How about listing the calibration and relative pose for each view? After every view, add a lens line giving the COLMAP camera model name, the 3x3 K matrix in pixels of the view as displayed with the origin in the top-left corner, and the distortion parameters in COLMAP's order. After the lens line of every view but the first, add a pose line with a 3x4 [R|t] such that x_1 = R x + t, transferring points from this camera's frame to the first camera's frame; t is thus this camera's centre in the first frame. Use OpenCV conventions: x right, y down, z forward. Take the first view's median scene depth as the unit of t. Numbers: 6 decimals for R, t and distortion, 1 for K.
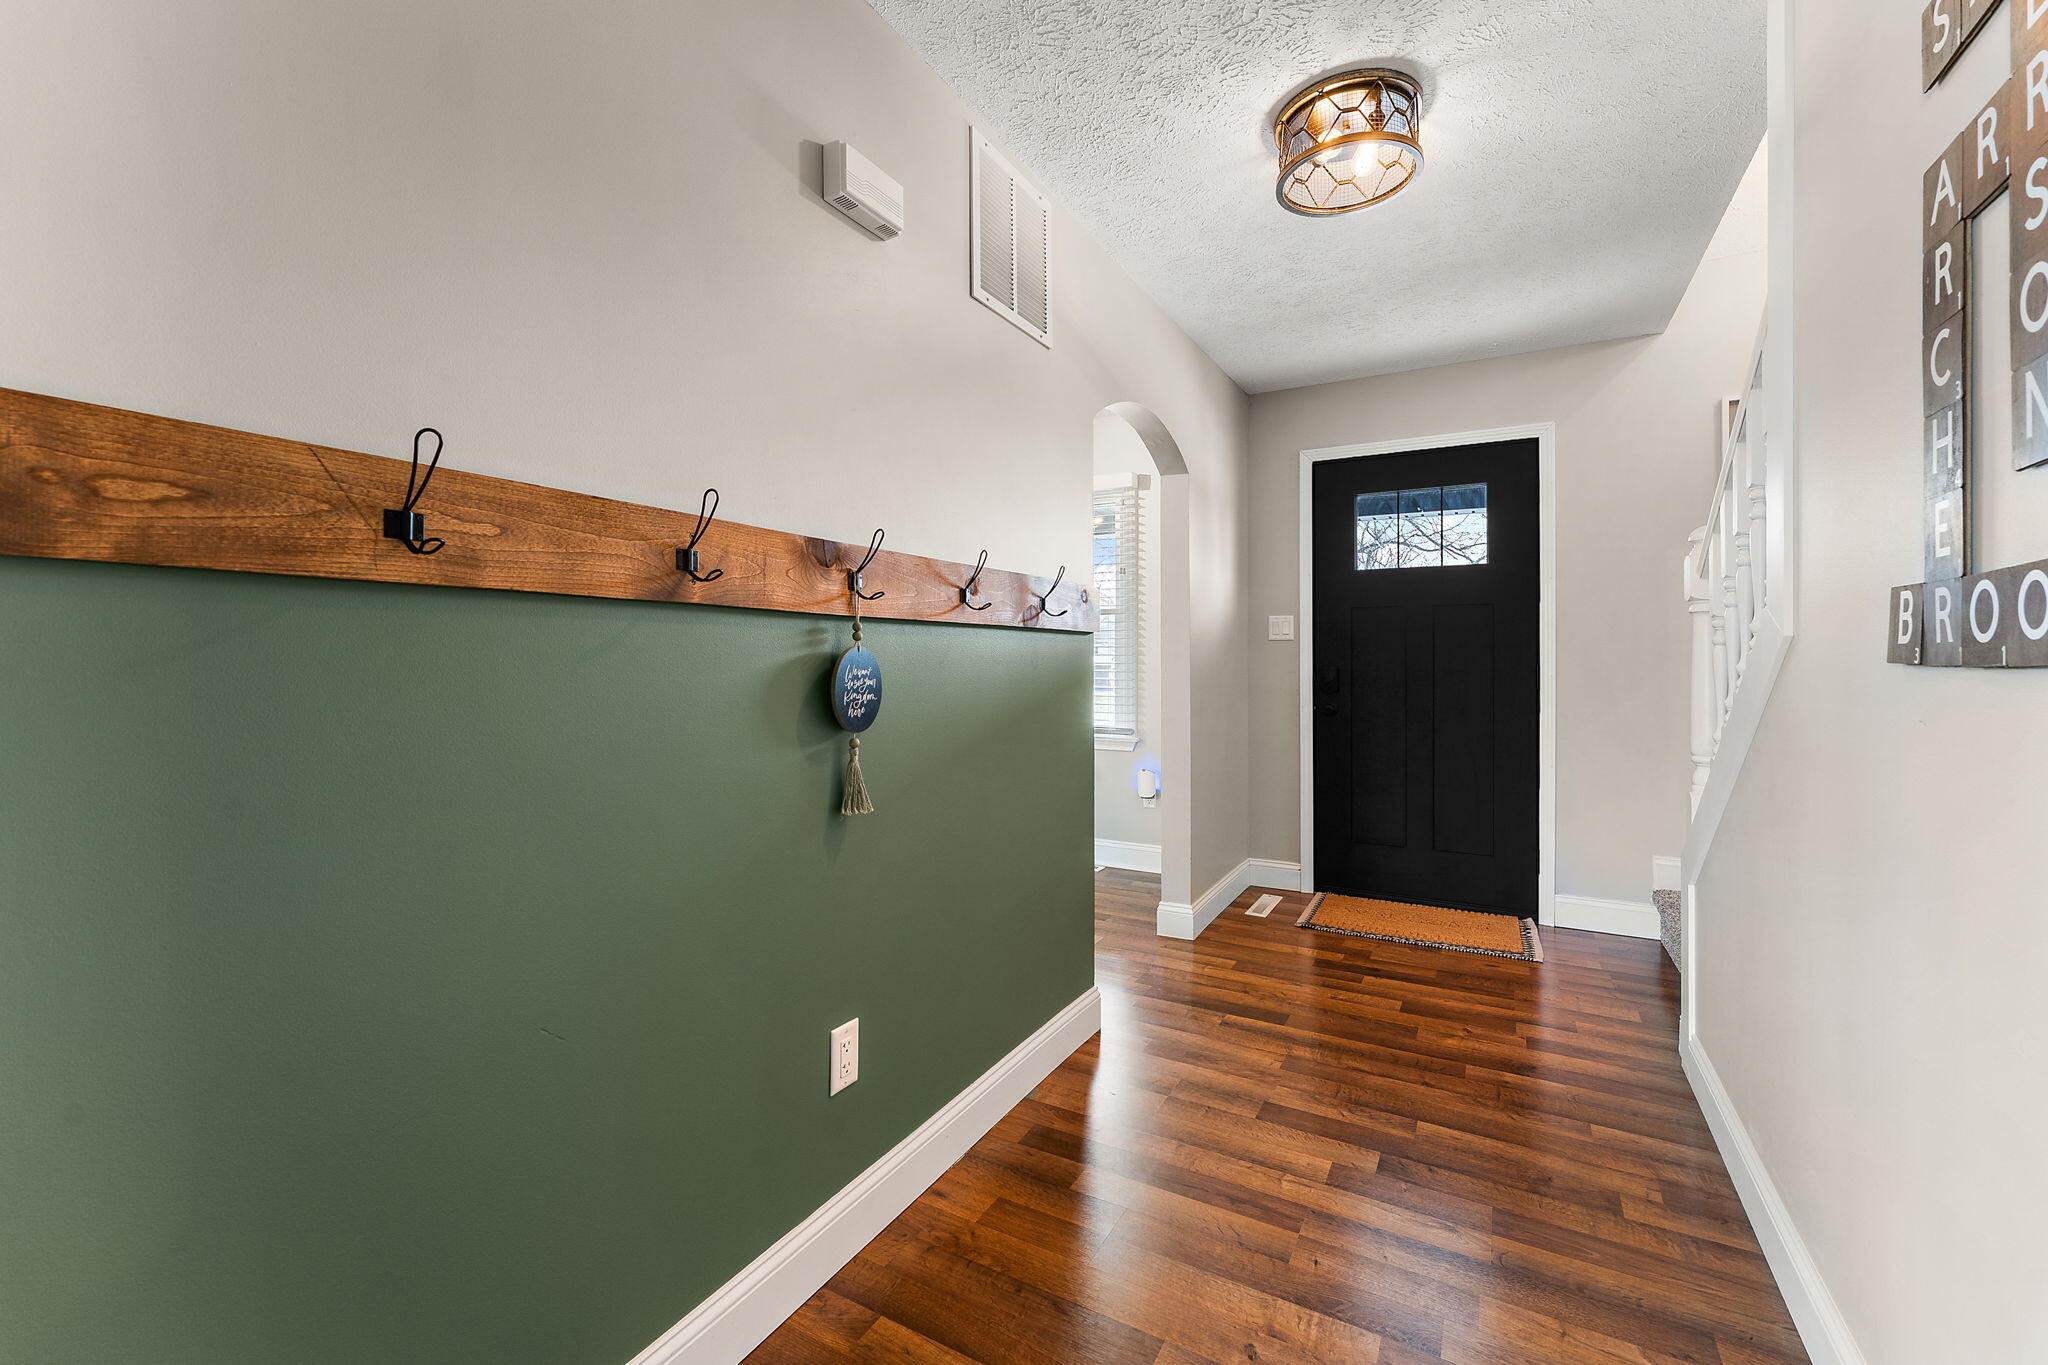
lens RADIAL K [[835.6, 0, 1021.2], [0, 835.6, 677.3], [0, 0, 1]] dist [-0.000321, -0.000083]
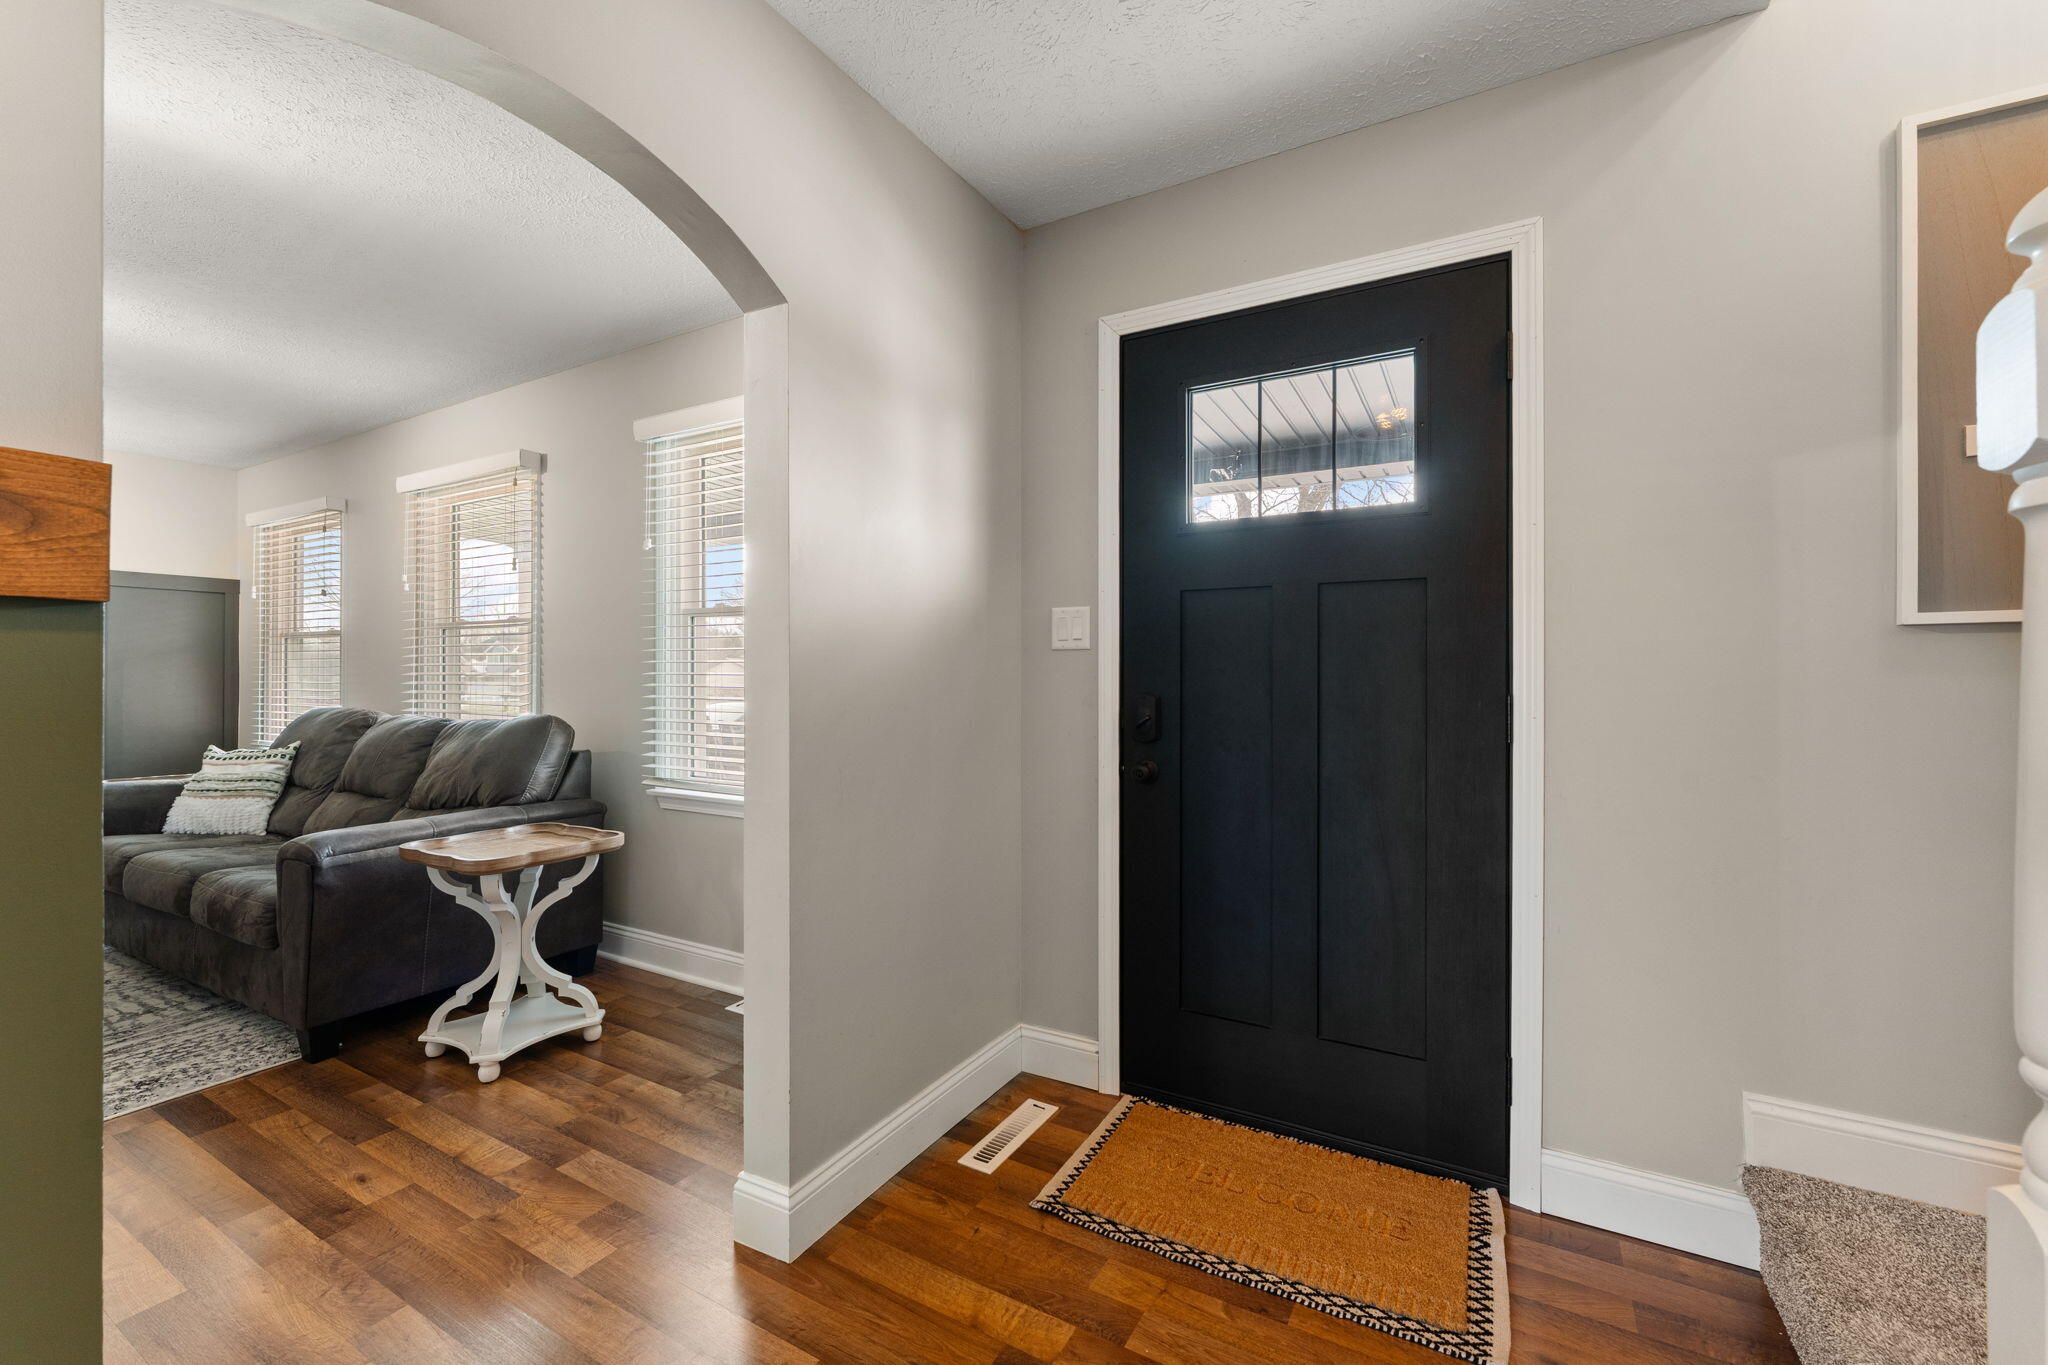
lens RADIAL K [[835.9, 0, 1025.1], [0, 835.9, 692.3], [0, 0, 1]] dist [-0.000959, -0.000090]
pose [[0.999982, 0.005692, -0.002114, 0.312188], [-0.005704, 0.999968, -0.005656, -0.012874], [0.002081, 0.005668, 0.999982, 0.470718]]
